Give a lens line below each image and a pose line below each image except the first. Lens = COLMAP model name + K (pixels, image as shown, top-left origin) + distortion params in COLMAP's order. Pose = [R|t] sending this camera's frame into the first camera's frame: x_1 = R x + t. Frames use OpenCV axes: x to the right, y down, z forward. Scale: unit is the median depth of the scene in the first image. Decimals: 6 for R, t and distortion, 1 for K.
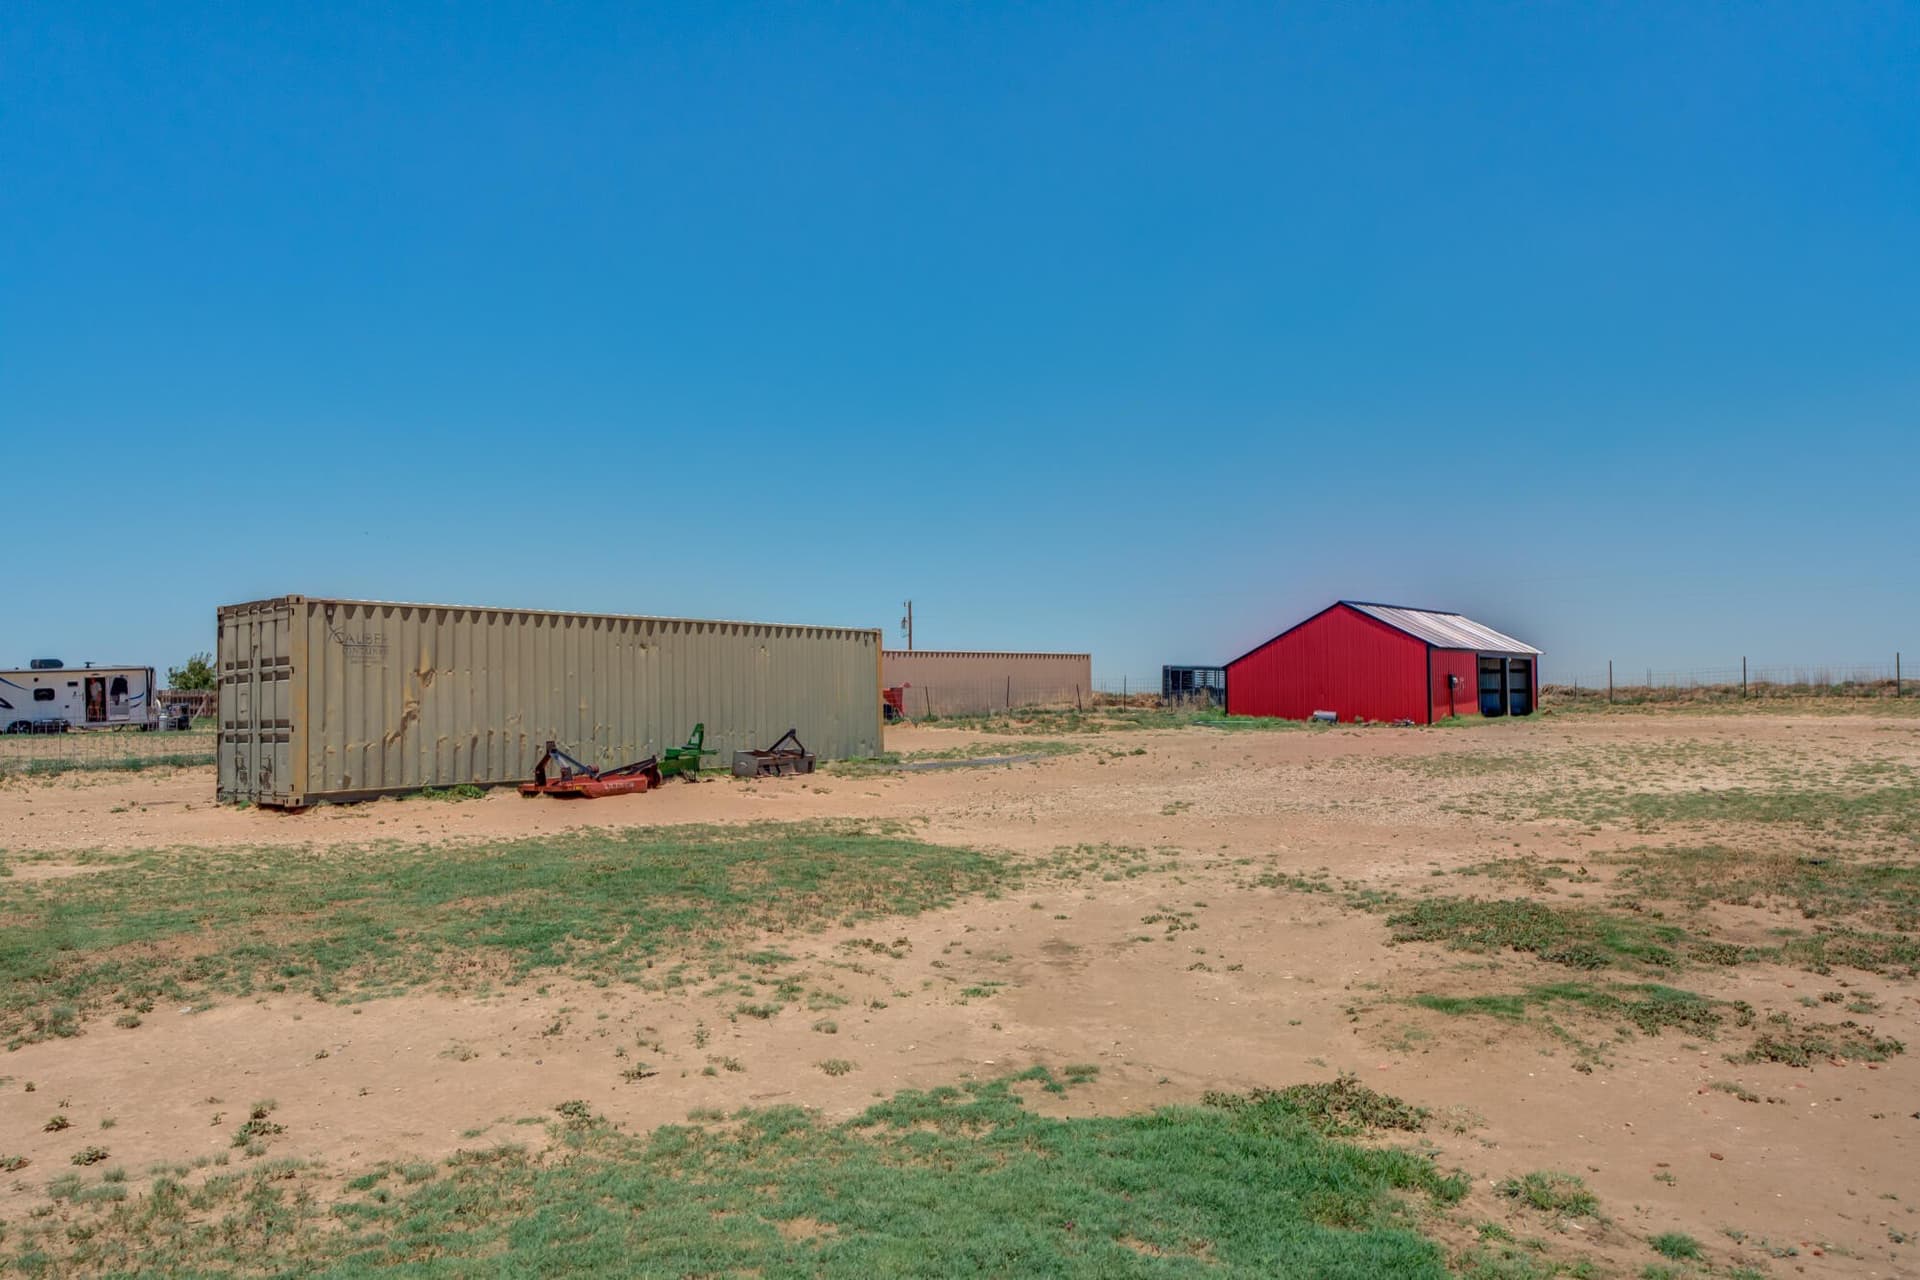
lens RADIAL K [[1280.2, 0, 998.7], [0, 1280.2, 636.4], [0, 0, 1]] dist [-0.005499, -0.000715]
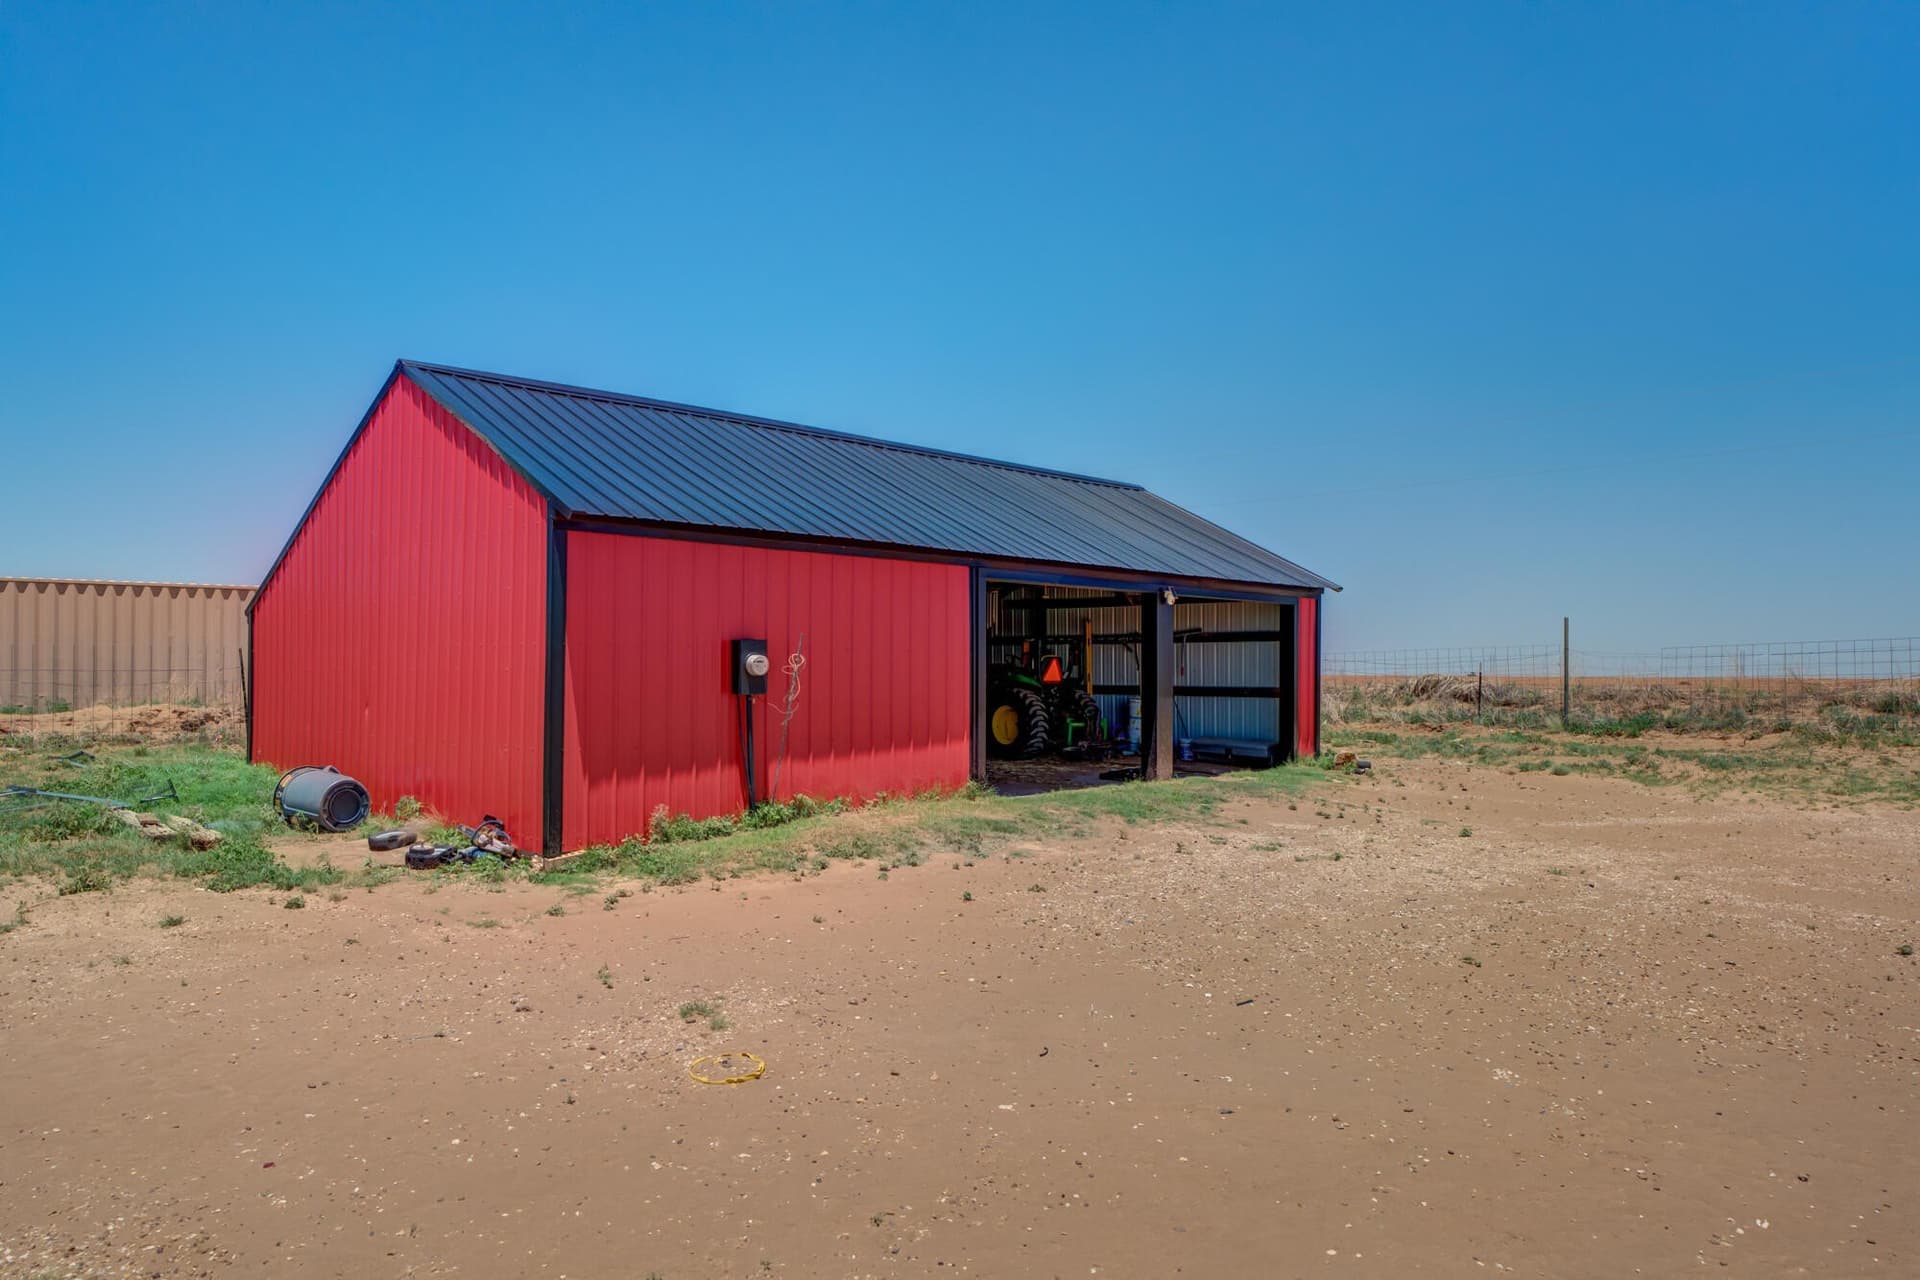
lens RADIAL K [[1280.2, 0, 998.7], [0, 1280.2, 636.4], [0, 0, 1]] dist [-0.005499, -0.000715]
pose [[0.998180, 0.016846, -0.057897, 0.355114], [-0.015586, 0.999633, 0.022150, 0.020507], [0.058249, -0.021207, 0.998077, 0.653045]]
